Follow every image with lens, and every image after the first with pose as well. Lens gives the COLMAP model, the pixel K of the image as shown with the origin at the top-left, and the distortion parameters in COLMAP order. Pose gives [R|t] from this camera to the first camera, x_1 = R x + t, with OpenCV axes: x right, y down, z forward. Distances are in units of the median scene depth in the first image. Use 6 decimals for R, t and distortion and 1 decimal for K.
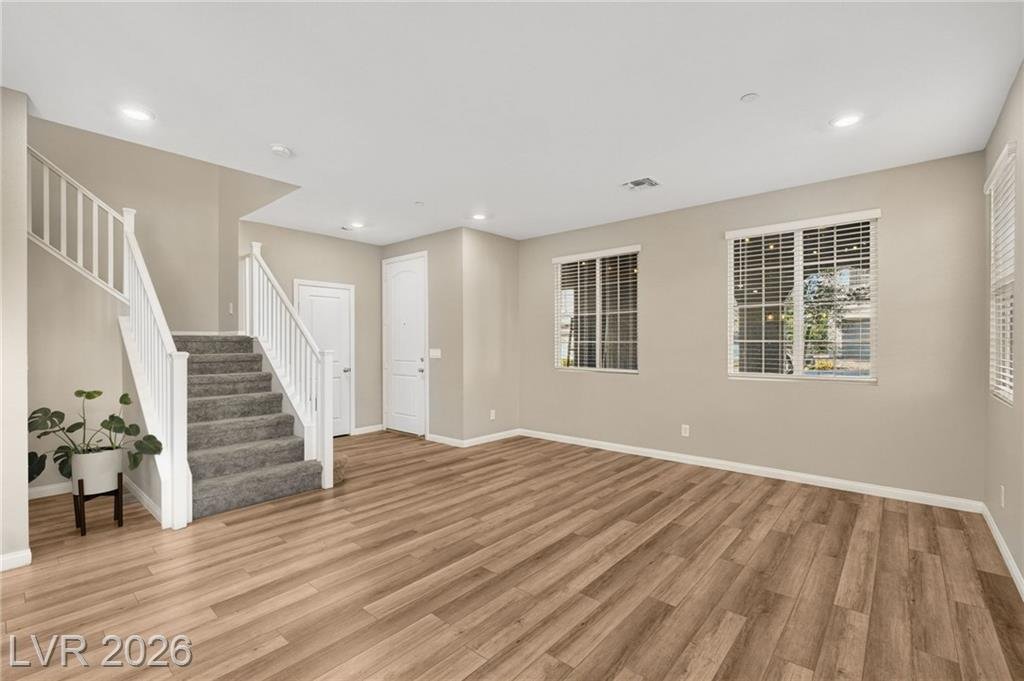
lens RADIAL K [[453.9, 0, 511.2], [0, 453.9, 343.8], [0, 0, 1]] dist [-0.003728, -0.000062]
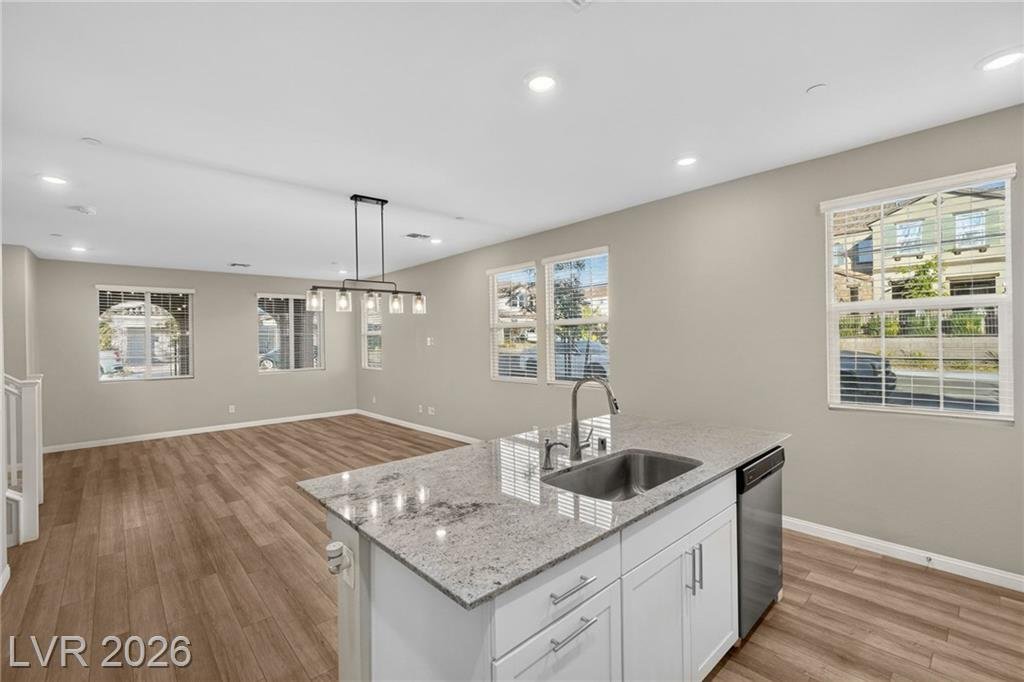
lens RADIAL K [[446.1, 0, 510.2], [0, 446.1, 339.9], [0, 0, 1]] dist [-0.001132, -0.000102]
pose [[0.123175, -0.000852, 0.992385, -1.526925], [0.018460, 0.999829, -0.001433, -0.053354], [-0.992213, 0.018496, 0.123169, -0.276407]]
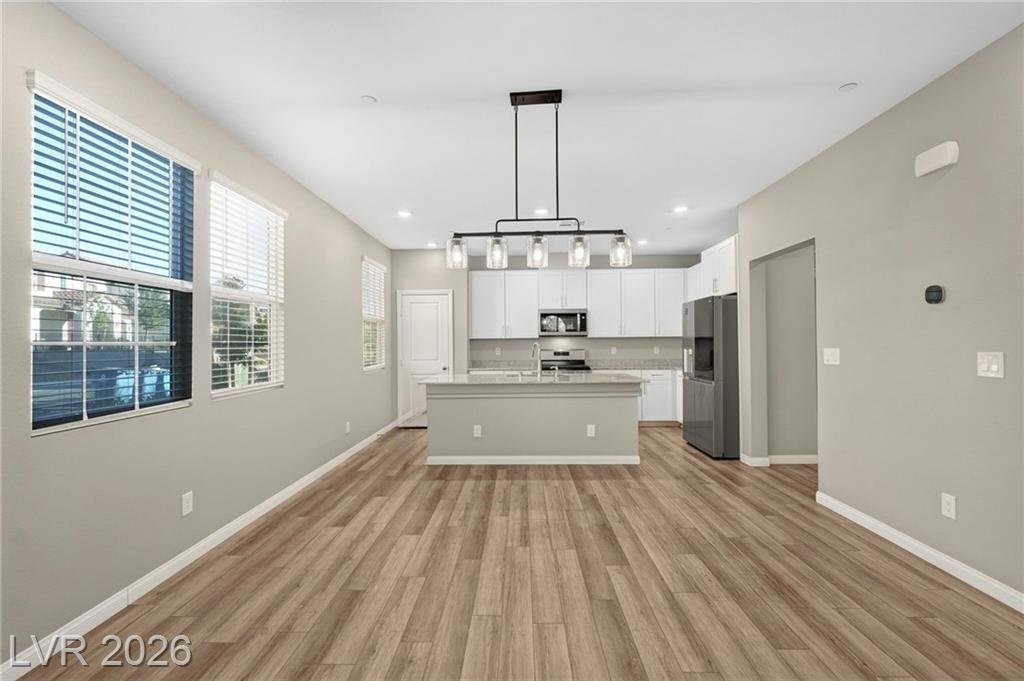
lens RADIAL K [[446.1, 0, 510.2], [0, 446.1, 339.4], [0, 0, 1]] dist [-0.001132, -0.000102]
pose [[-0.769458, 0.002860, -0.638691, 0.090330], [0.009632, 0.999928, -0.007128, -0.002707], [0.638625, -0.011636, -0.769430, 0.772402]]
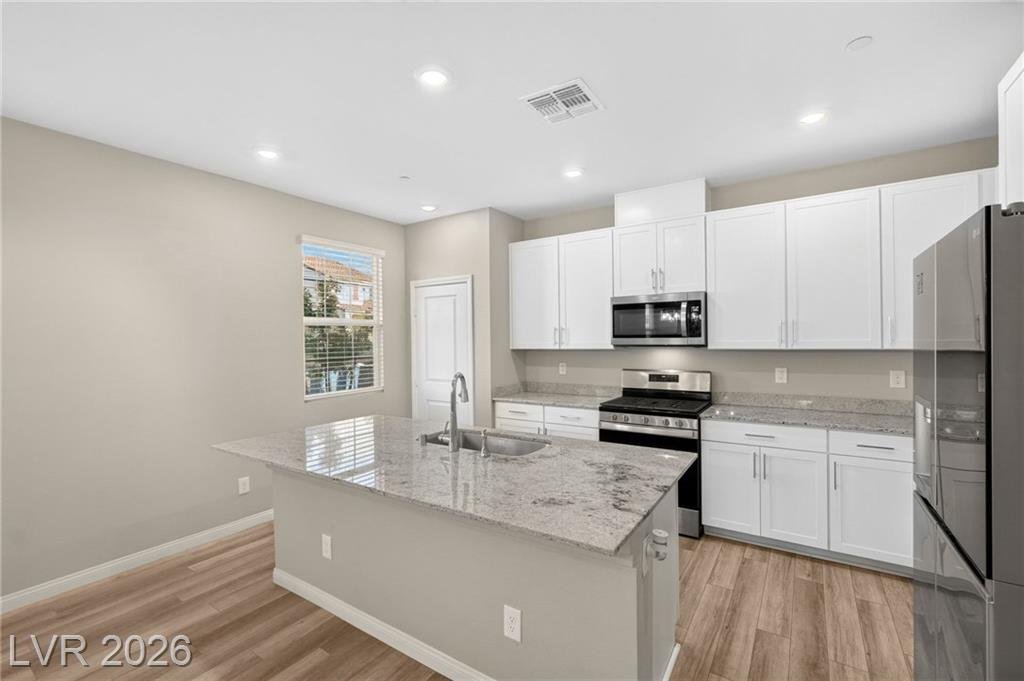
lens RADIAL K [[446.1, 0, 510.2], [0, 446.1, 339.4], [0, 0, 1]] dist [-0.001132, -0.000102]
pose [[-0.992250, 0.015576, -0.123279, -0.912912], [0.014943, 0.999870, 0.006059, -0.057857], [0.123358, 0.004170, -0.992354, 0.380583]]
